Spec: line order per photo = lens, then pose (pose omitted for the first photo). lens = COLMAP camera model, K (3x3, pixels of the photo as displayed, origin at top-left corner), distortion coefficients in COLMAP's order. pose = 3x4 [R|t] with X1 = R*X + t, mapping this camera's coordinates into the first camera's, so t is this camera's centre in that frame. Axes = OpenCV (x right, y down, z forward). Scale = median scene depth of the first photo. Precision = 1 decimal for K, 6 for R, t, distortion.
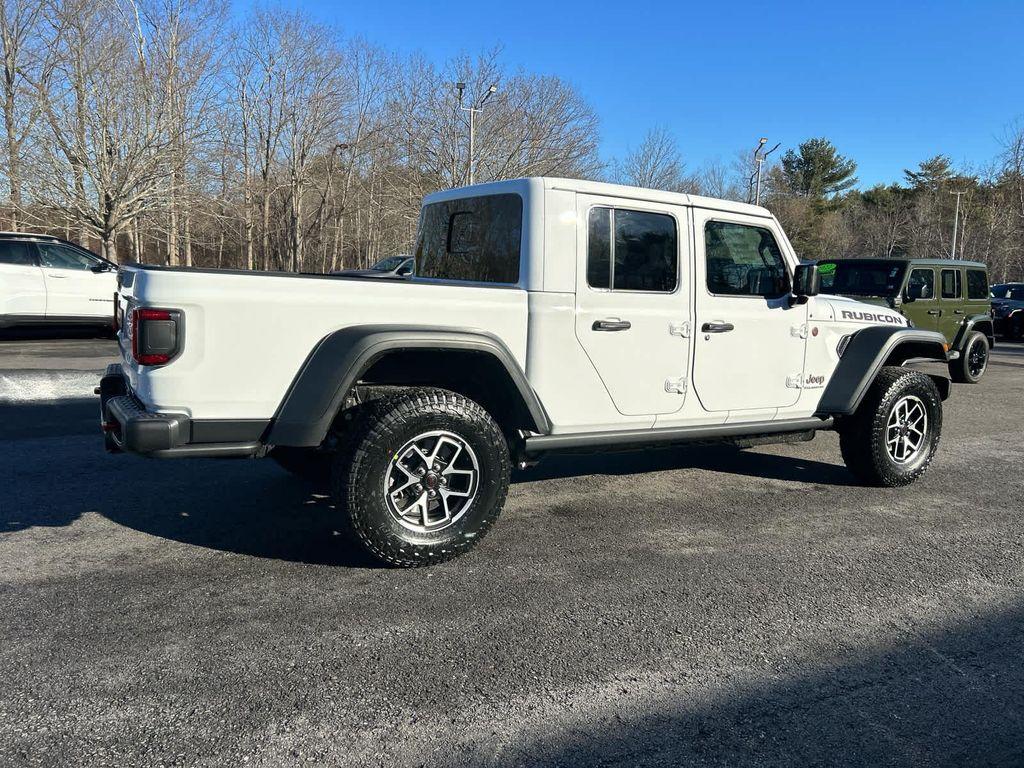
lens RADIAL K [[770.0, 0, 522.0], [0, 770.0, 379.1], [0, 0, 1]] dist [0.058001, -0.061023]
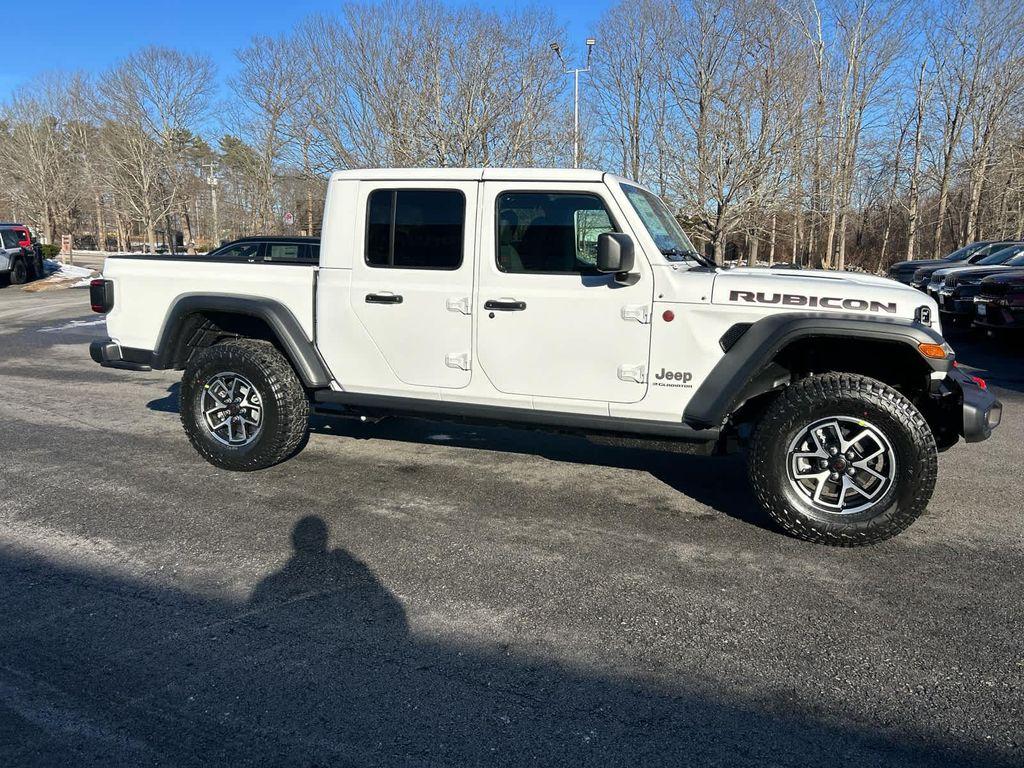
lens RADIAL K [[770.0, 0, 514.9], [0, 770.0, 382.4], [0, 0, 1]] dist [0.058001, -0.061023]
pose [[0.636800, 0.092732, -0.765433, 0.991031], [-0.087746, 0.995008, 0.047546, -0.018065], [0.766020, 0.036886, 0.641757, 0.401884]]
